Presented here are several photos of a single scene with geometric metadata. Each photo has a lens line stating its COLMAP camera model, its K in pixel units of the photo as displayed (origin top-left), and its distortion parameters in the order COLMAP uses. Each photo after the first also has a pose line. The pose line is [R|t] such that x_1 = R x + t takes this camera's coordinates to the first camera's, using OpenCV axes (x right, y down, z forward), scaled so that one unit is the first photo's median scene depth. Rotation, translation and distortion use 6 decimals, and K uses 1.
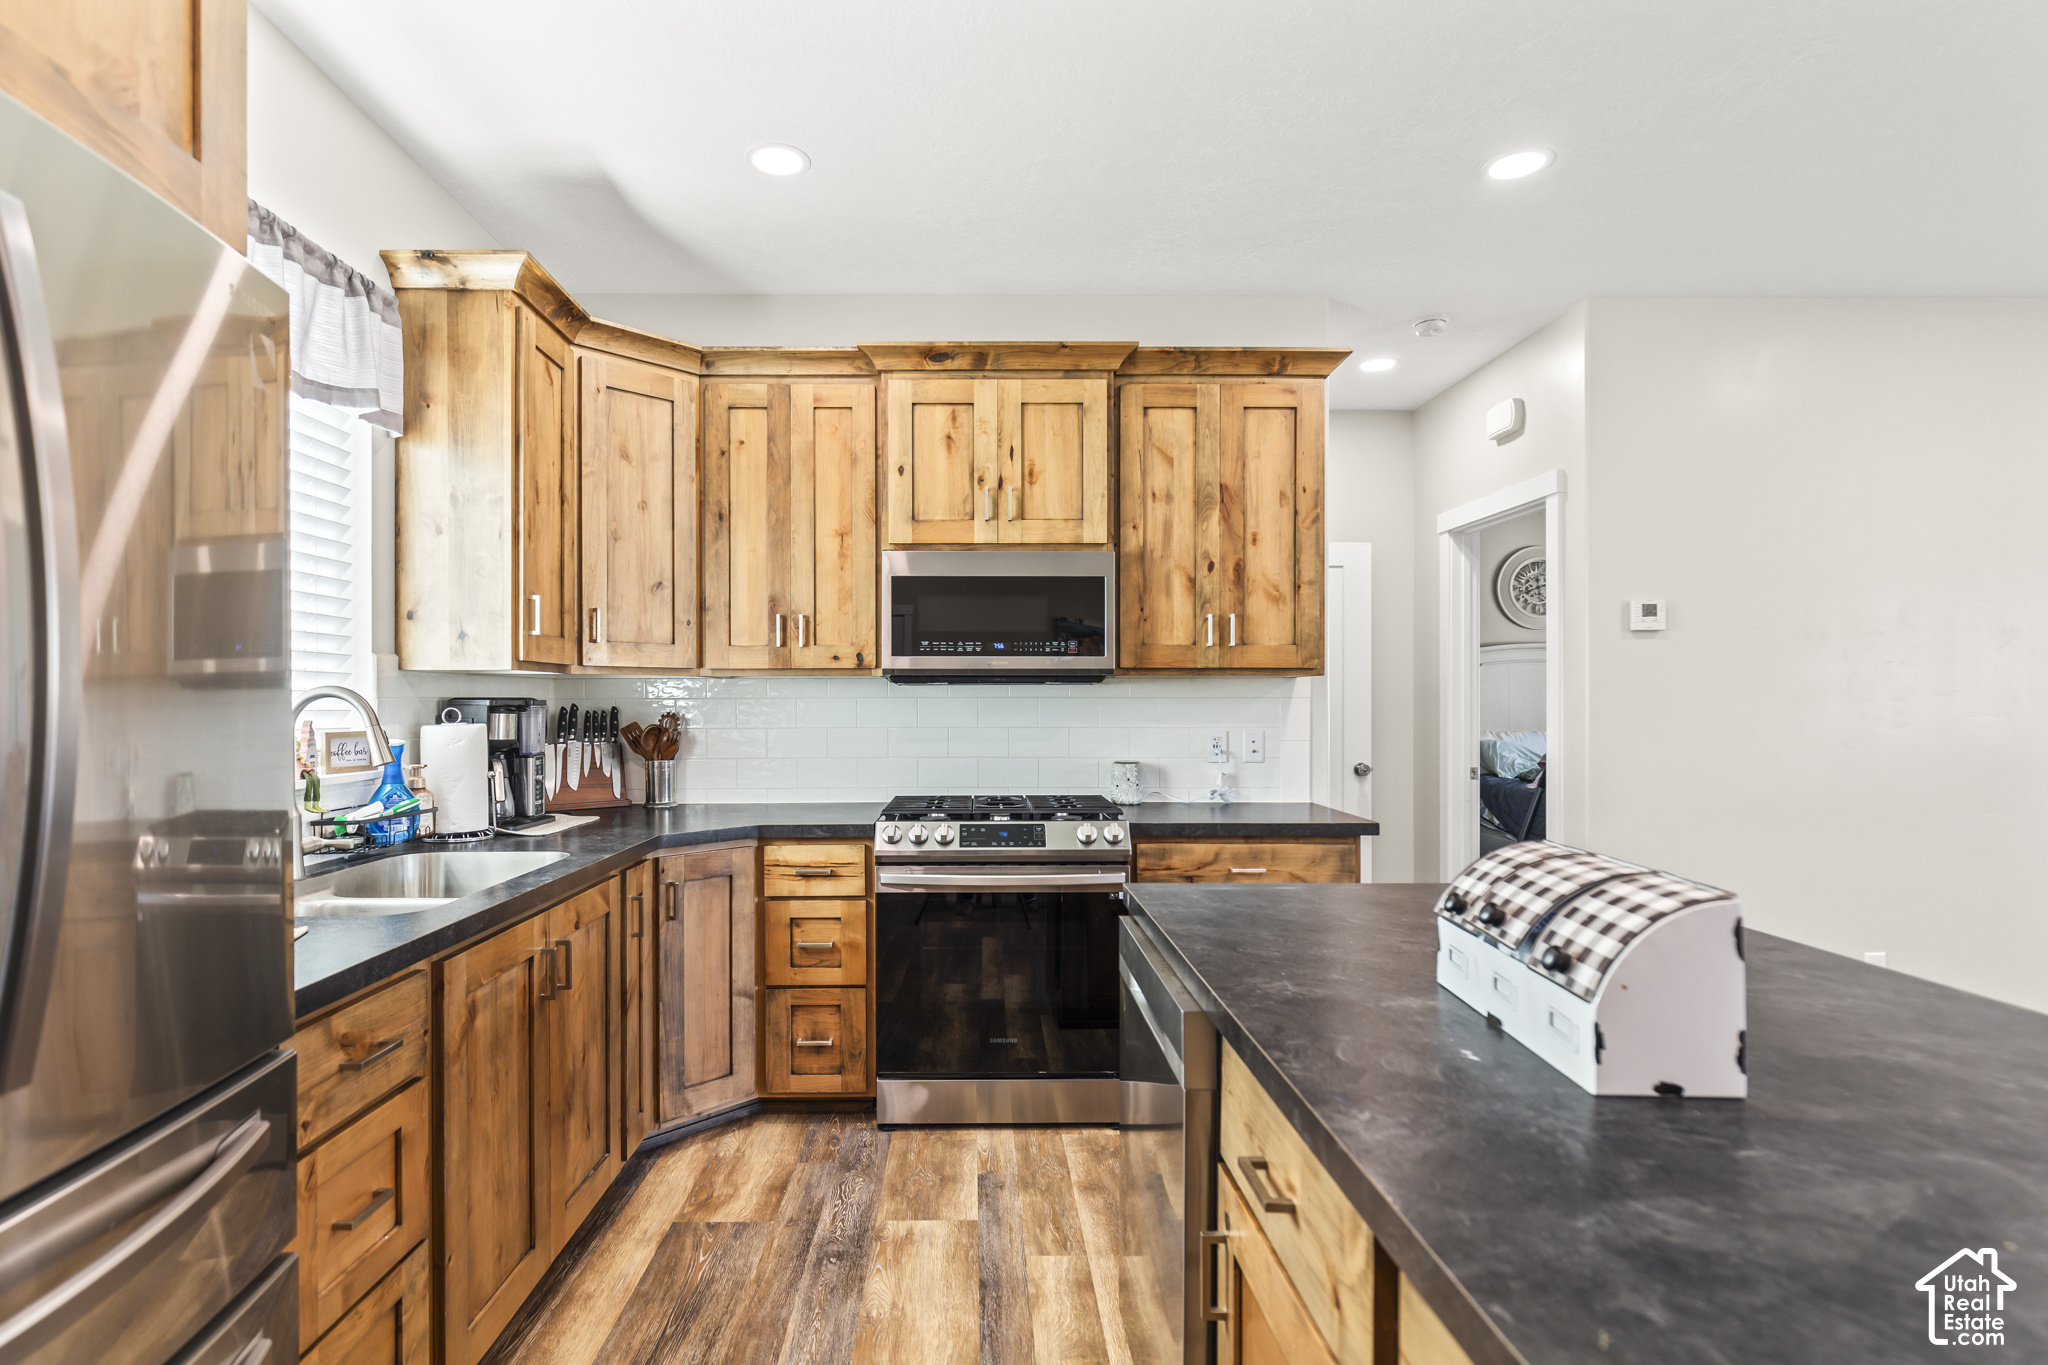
lens RADIAL K [[1025.9, 0, 975.2], [0, 1025.9, 701.1], [0, 0, 1]] dist [0.001208, -0.000322]
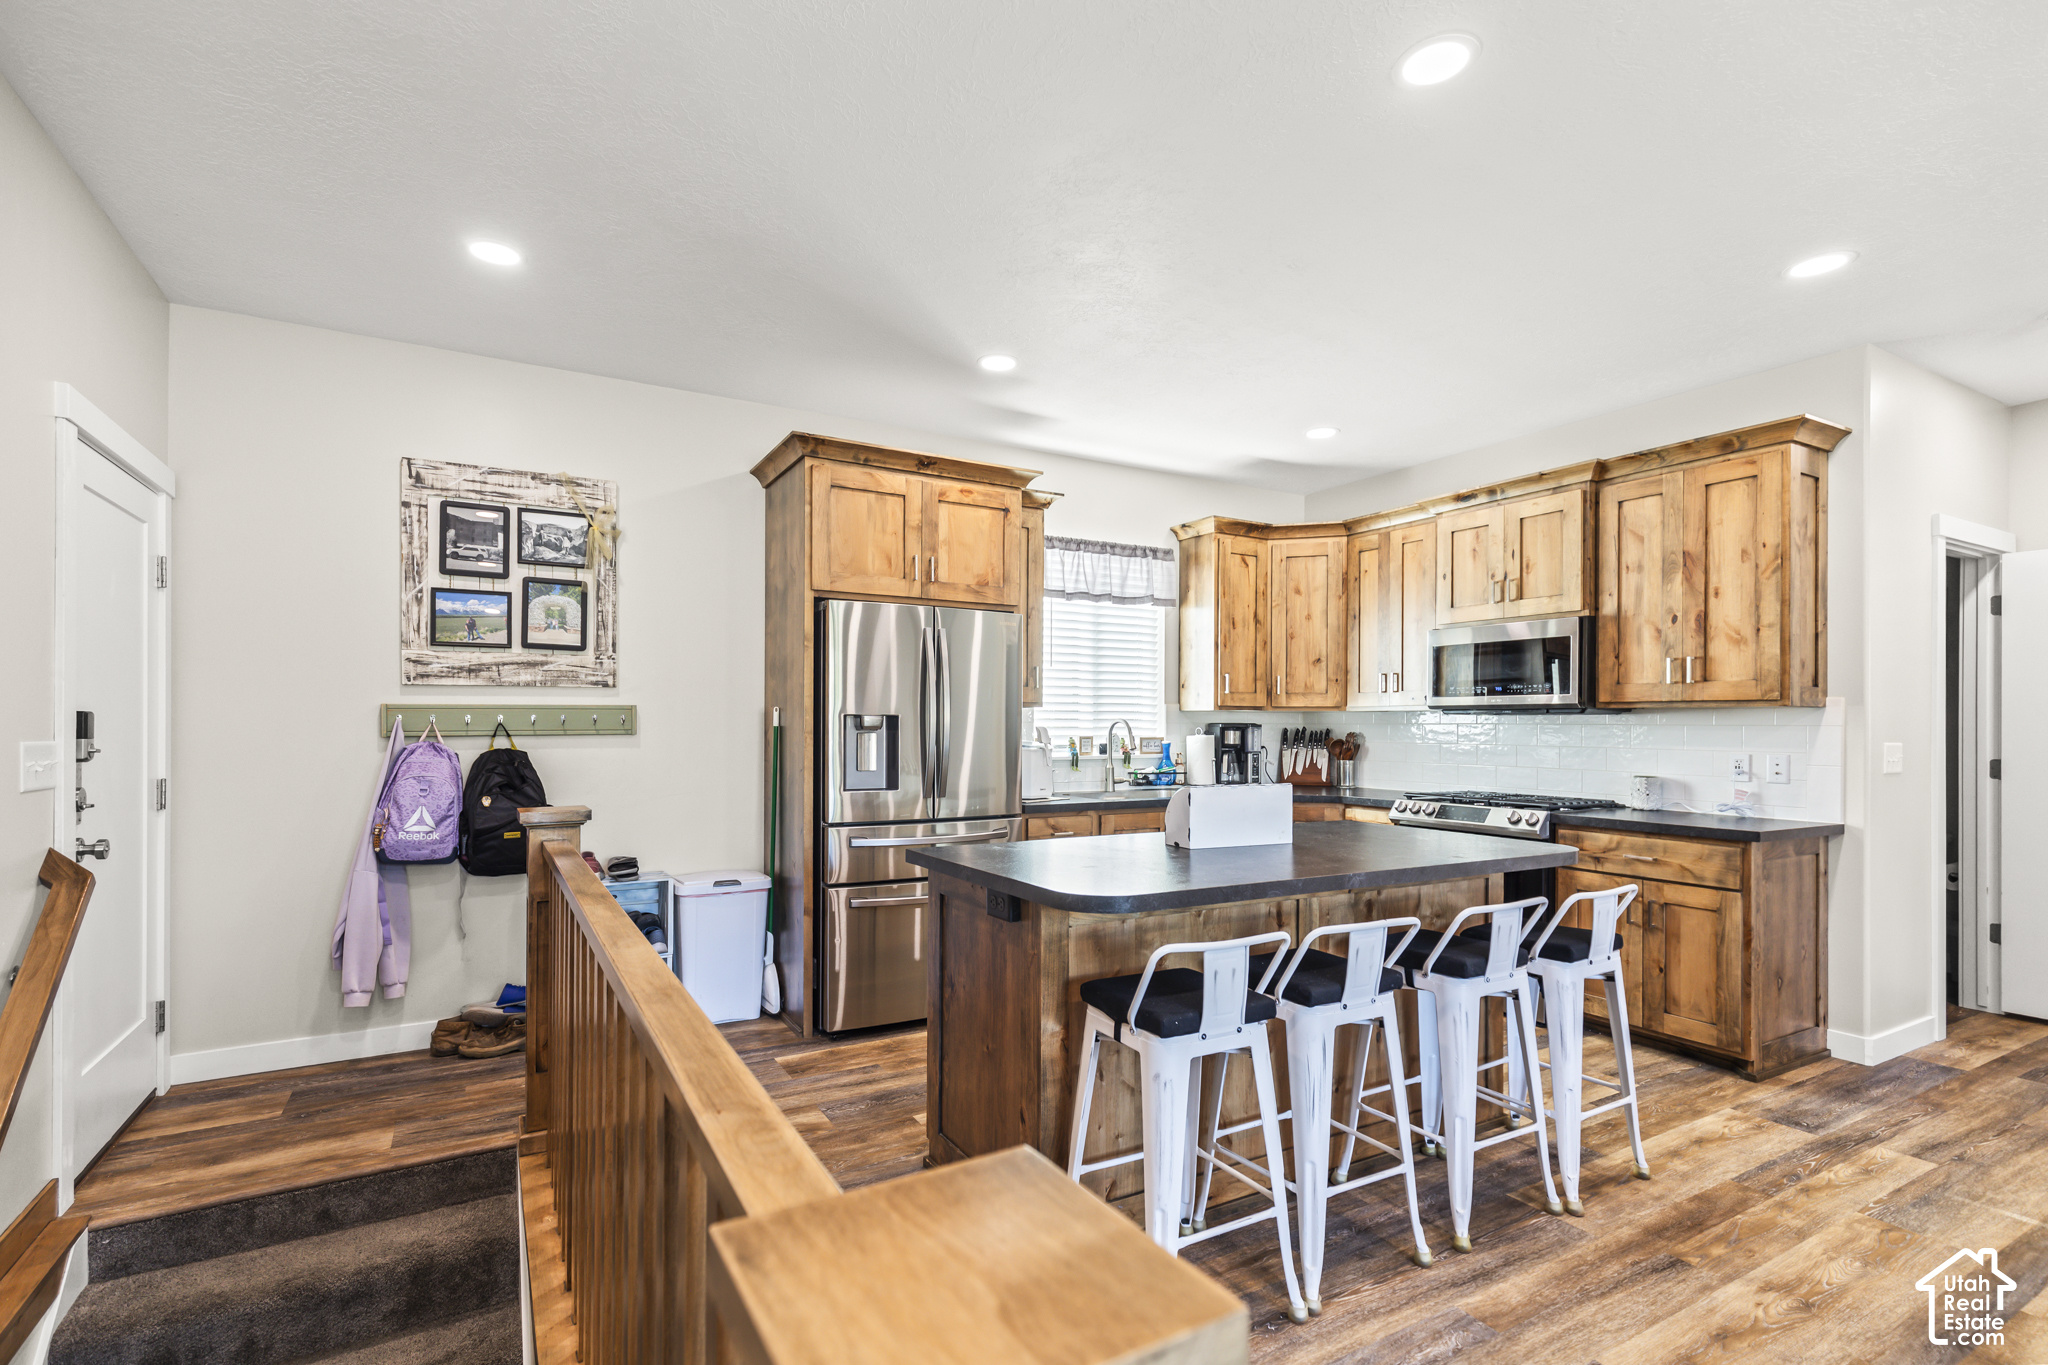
lens RADIAL K [[945.0, 0, 1009.2], [0, 945.0, 712.9], [0, 0, 1]] dist [0.003355, 0.000183]
pose [[0.485309, -0.006316, -0.874320, 0.854069], [-0.005609, 0.999931, -0.010337, -0.001664], [0.874324, 0.009921, 0.485240, -0.261255]]
